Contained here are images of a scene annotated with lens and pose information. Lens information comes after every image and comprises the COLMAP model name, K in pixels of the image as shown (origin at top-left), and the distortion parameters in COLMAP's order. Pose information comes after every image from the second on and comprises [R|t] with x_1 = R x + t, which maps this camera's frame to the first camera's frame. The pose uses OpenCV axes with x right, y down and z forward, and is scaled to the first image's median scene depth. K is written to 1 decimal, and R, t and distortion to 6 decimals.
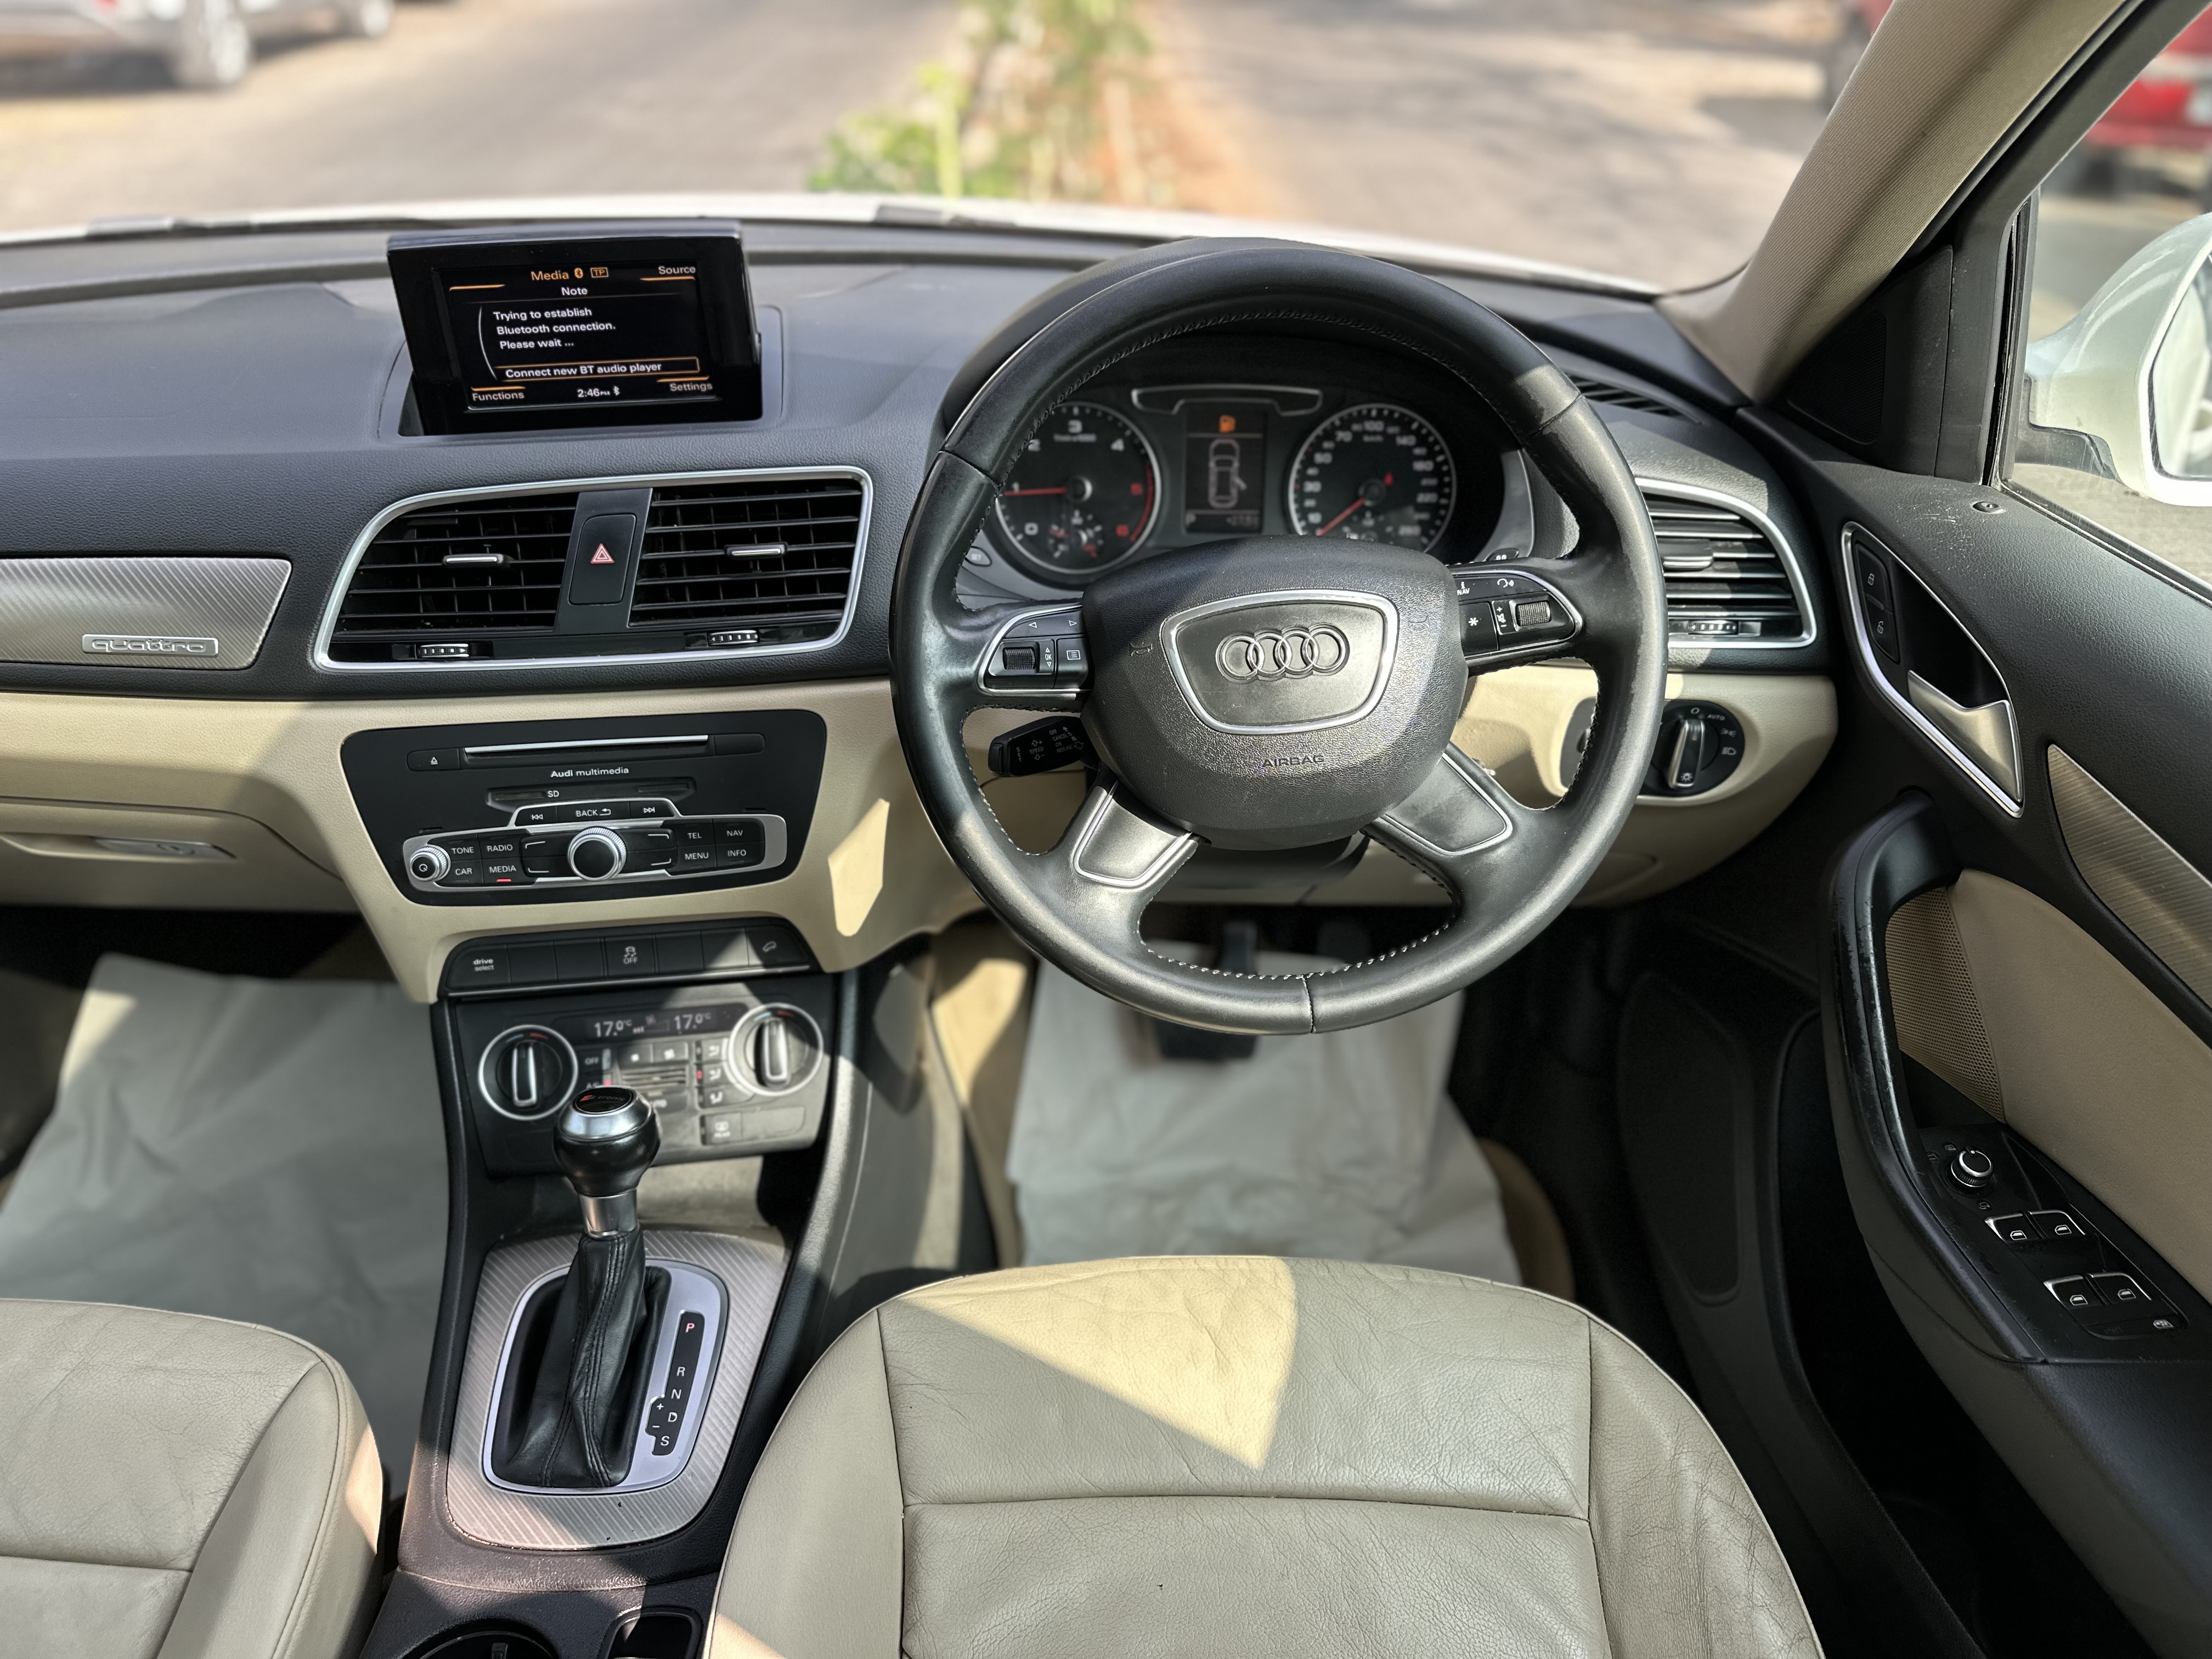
lens RADIAL K [[1596.3, 0, 1093.6], [0, 1596.3, 837.5], [0, 0, 1]] dist [0.075515, -0.096564]
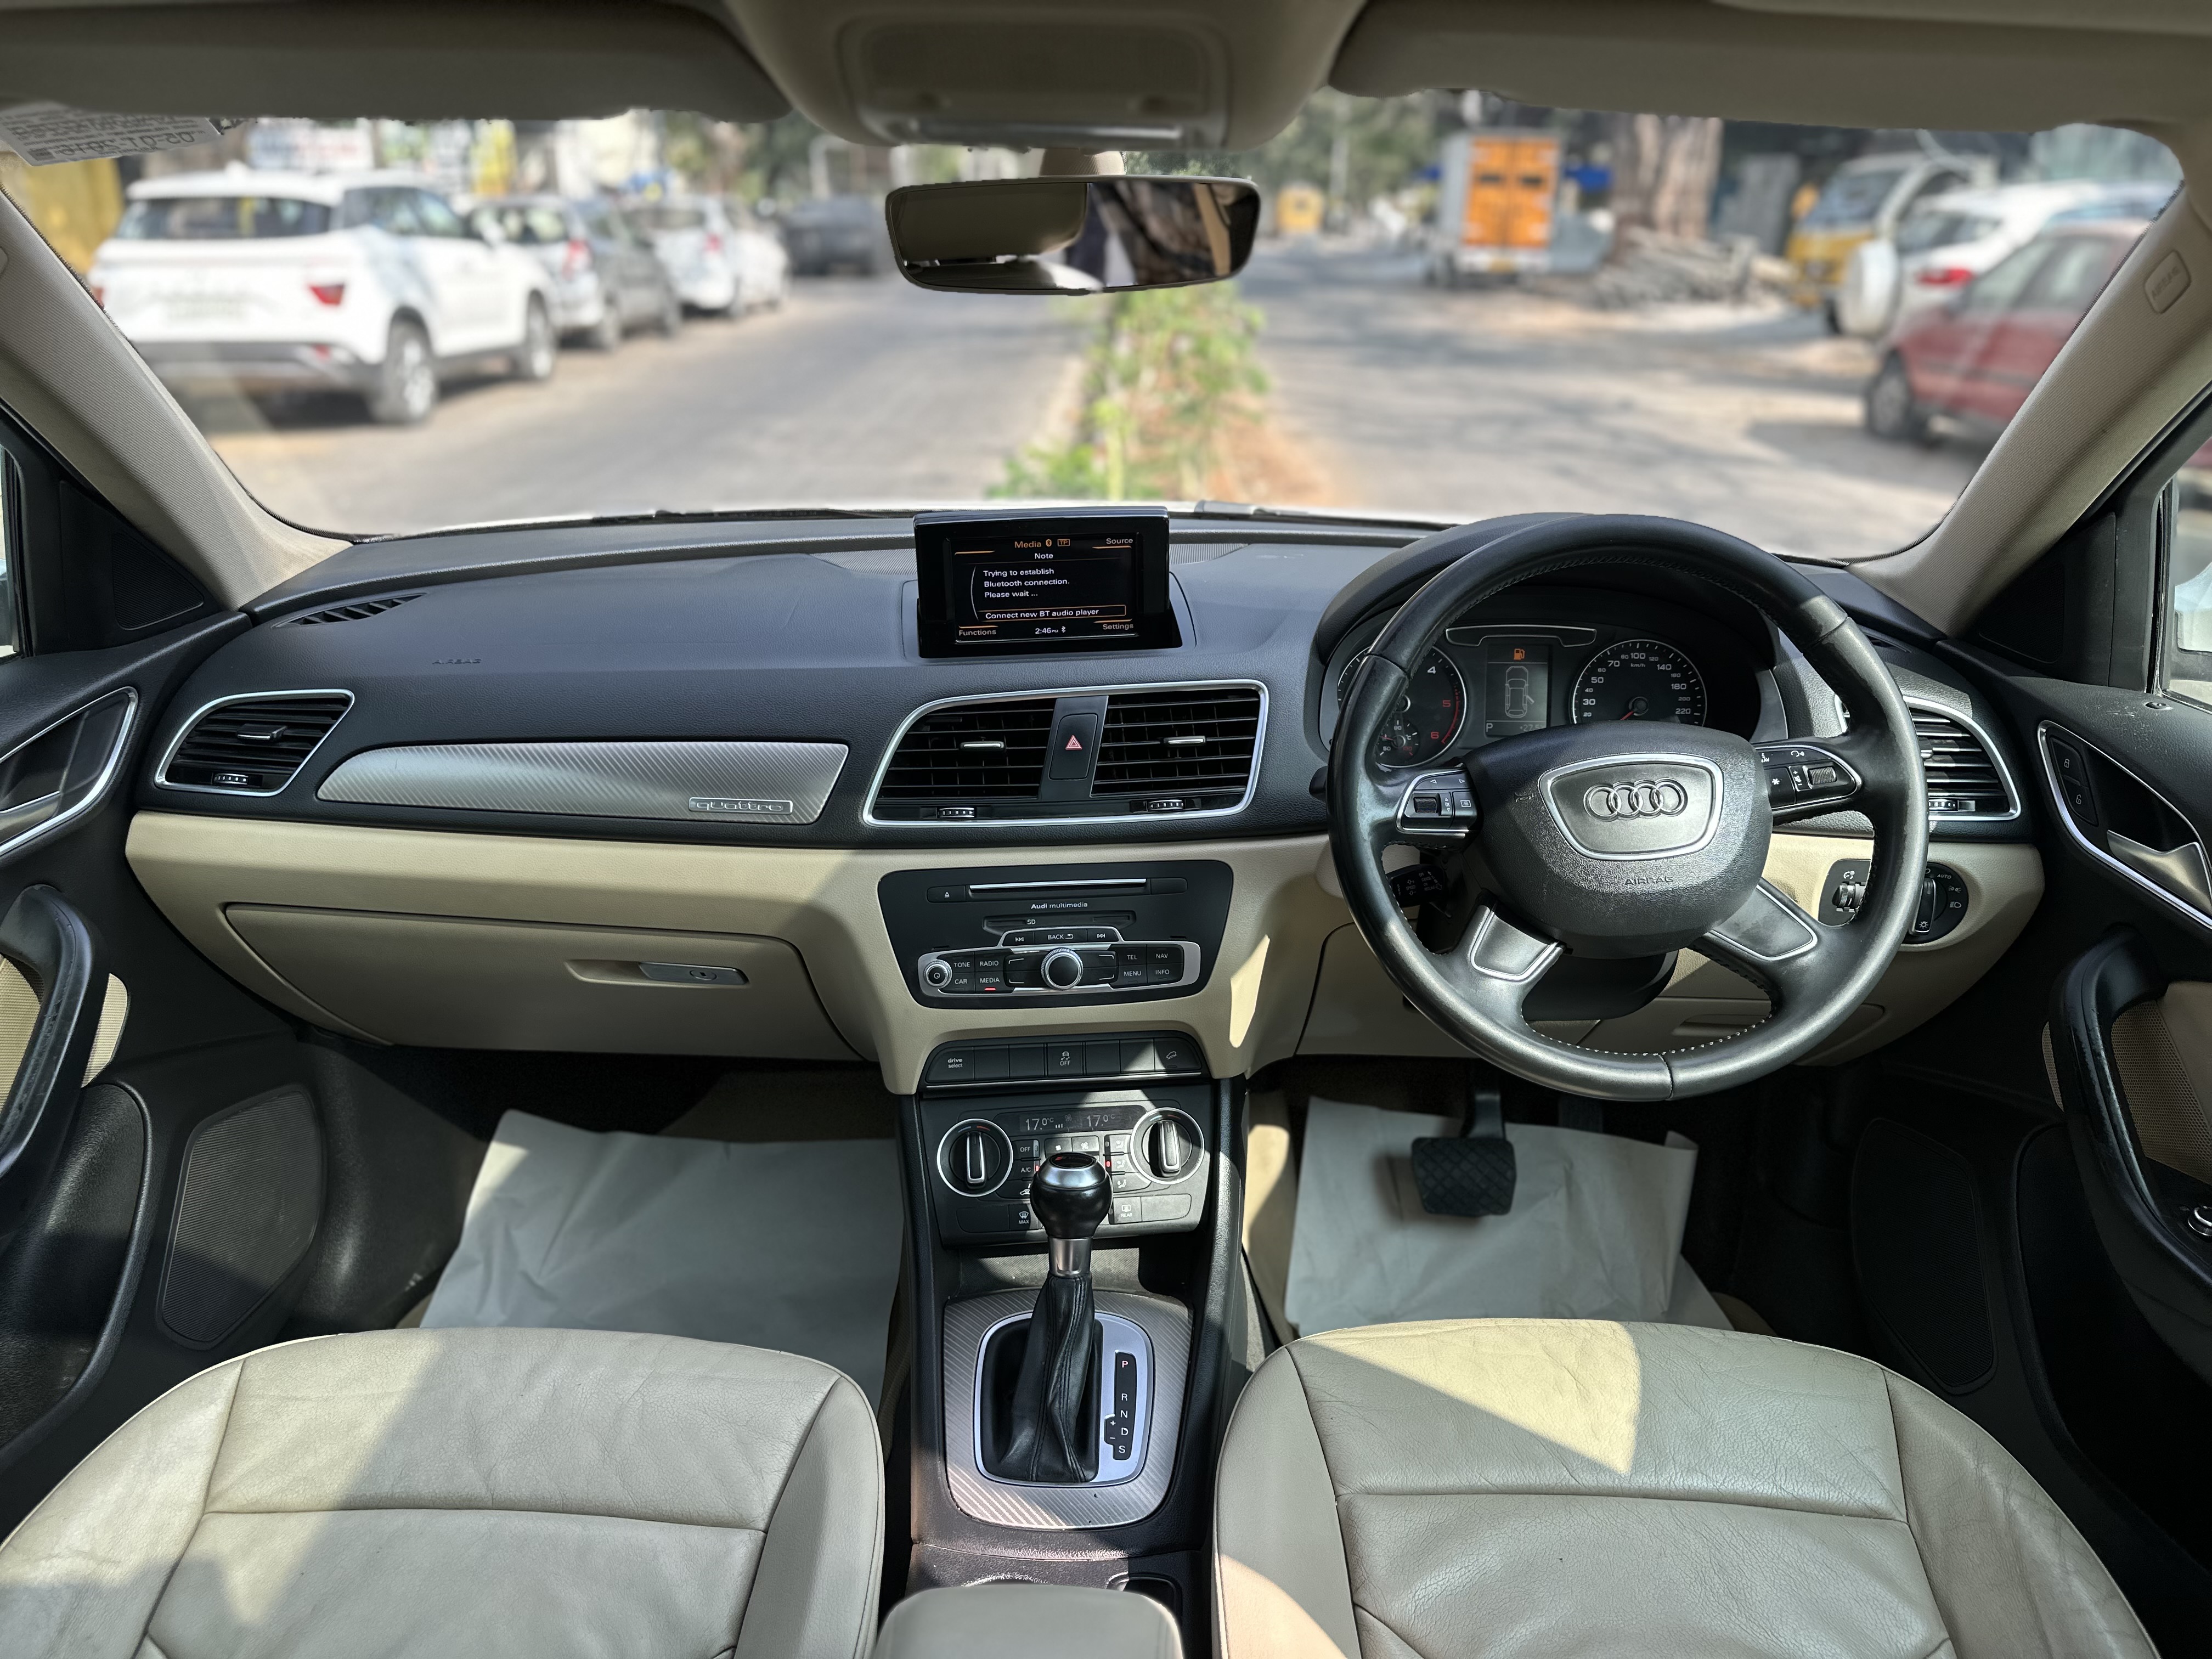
lens RADIAL K [[1596.3, 0, 1090.7], [0, 1596.3, 831.6], [0, 0, 1]] dist [0.075515, -0.096564]
pose [[0.999283, 0.005541, -0.037462, -0.230670], [-0.012339, 0.982894, -0.183759, 0.131269], [0.035803, 0.184089, 0.982257, -0.261763]]
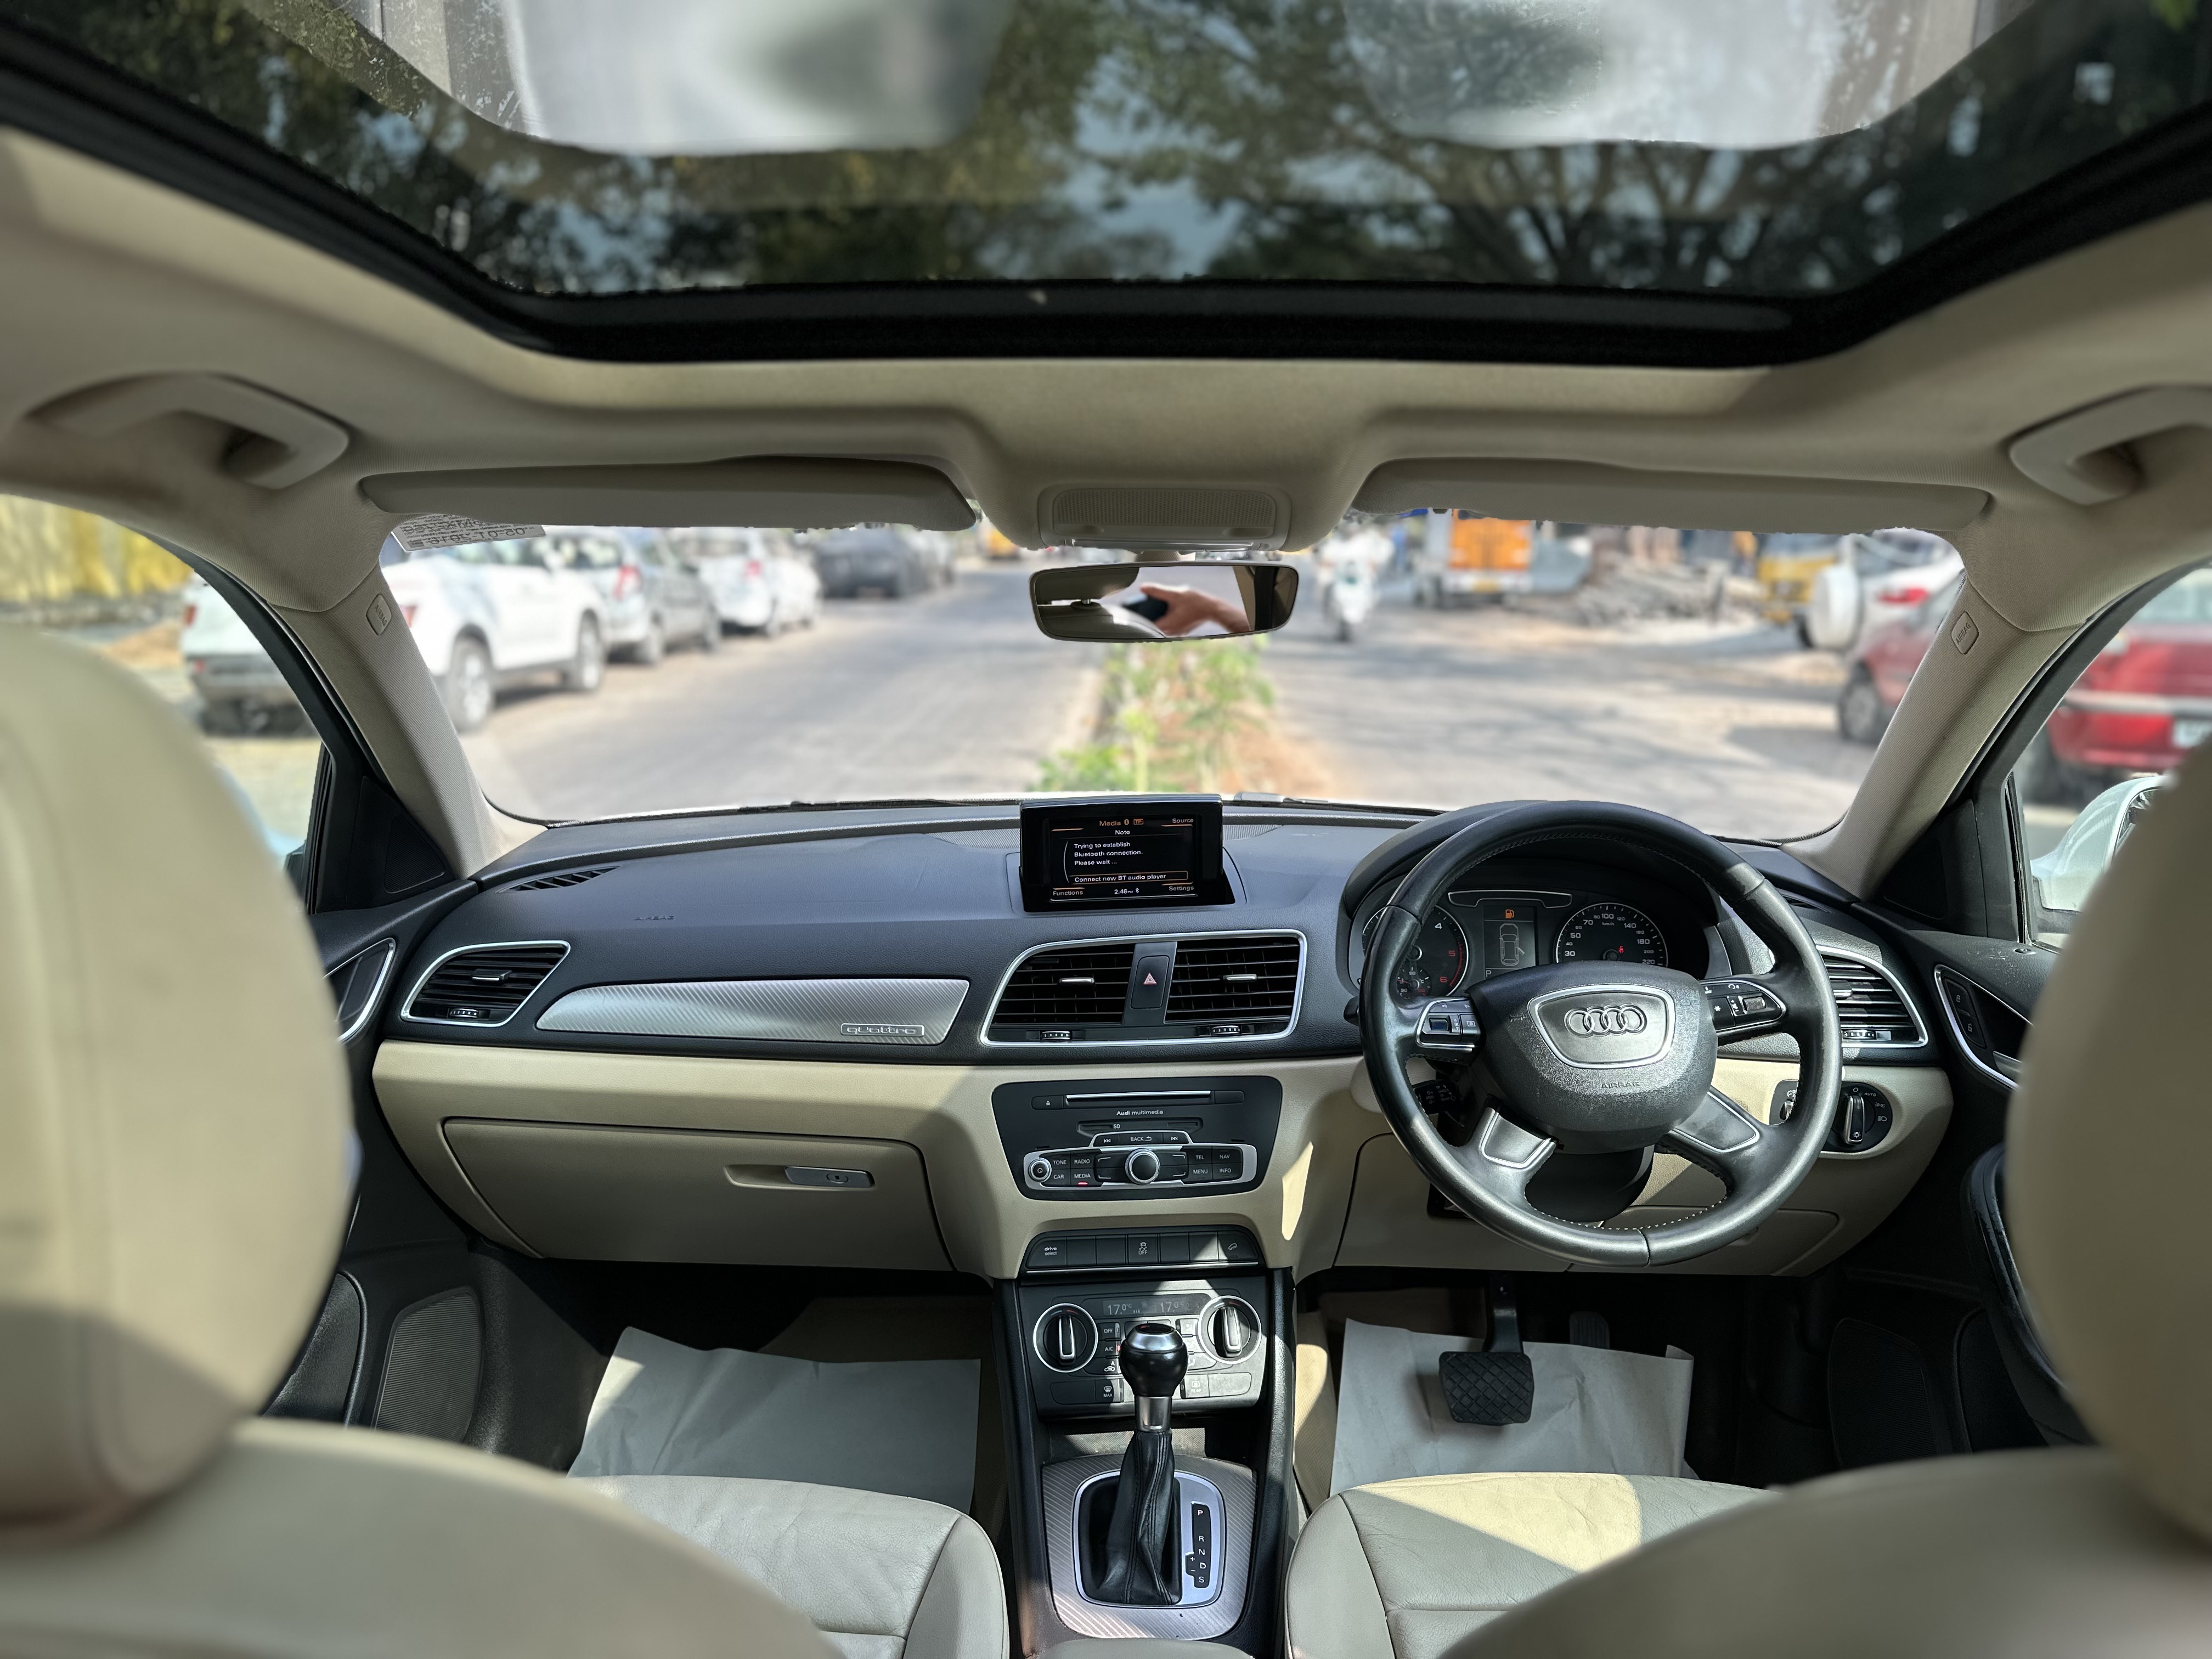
lens RADIAL K [[1596.3, 0, 1078.9], [0, 1596.3, 832.8], [0, 0, 1]] dist [0.075515, -0.096564]
pose [[0.998846, -0.001232, -0.048016, -0.285596], [-0.016167, 0.932718, -0.360244, 0.257934], [0.045229, 0.360605, 0.931621, -0.539840]]
